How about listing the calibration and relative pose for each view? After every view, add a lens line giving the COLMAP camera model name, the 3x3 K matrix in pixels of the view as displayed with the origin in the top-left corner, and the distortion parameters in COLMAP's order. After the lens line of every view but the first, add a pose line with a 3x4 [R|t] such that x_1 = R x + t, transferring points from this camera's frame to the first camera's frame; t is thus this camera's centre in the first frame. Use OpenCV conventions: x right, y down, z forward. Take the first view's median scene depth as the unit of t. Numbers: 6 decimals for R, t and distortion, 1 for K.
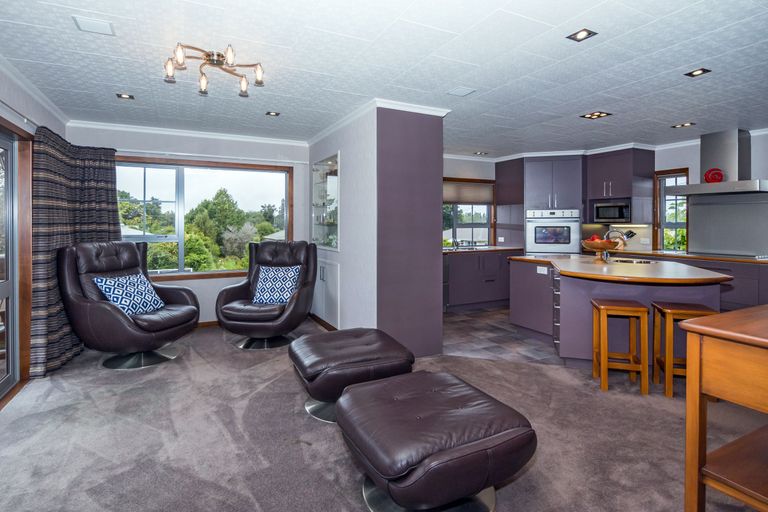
lens RADIAL K [[403.9, 0, 383.8], [0, 403.9, 220.3], [0, 0, 1]] dist [-0.001975, -0.000428]
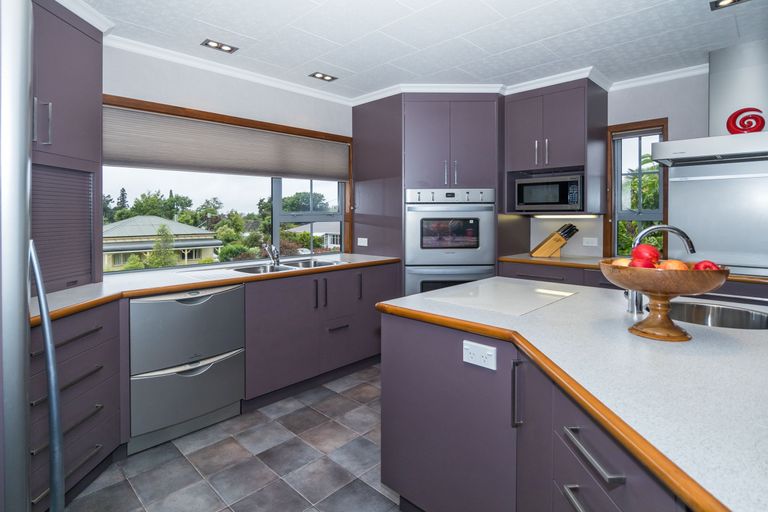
lens RADIAL K [[403.9, 0, 383.8], [0, 403.9, 220.3], [0, 0, 1]] dist [-0.001975, -0.000428]
pose [[0.947080, -0.004757, 0.320962, 0.151643], [-0.000823, 0.999851, 0.017245, 0.008399], [-0.320996, -0.016597, 0.946935, 0.501323]]
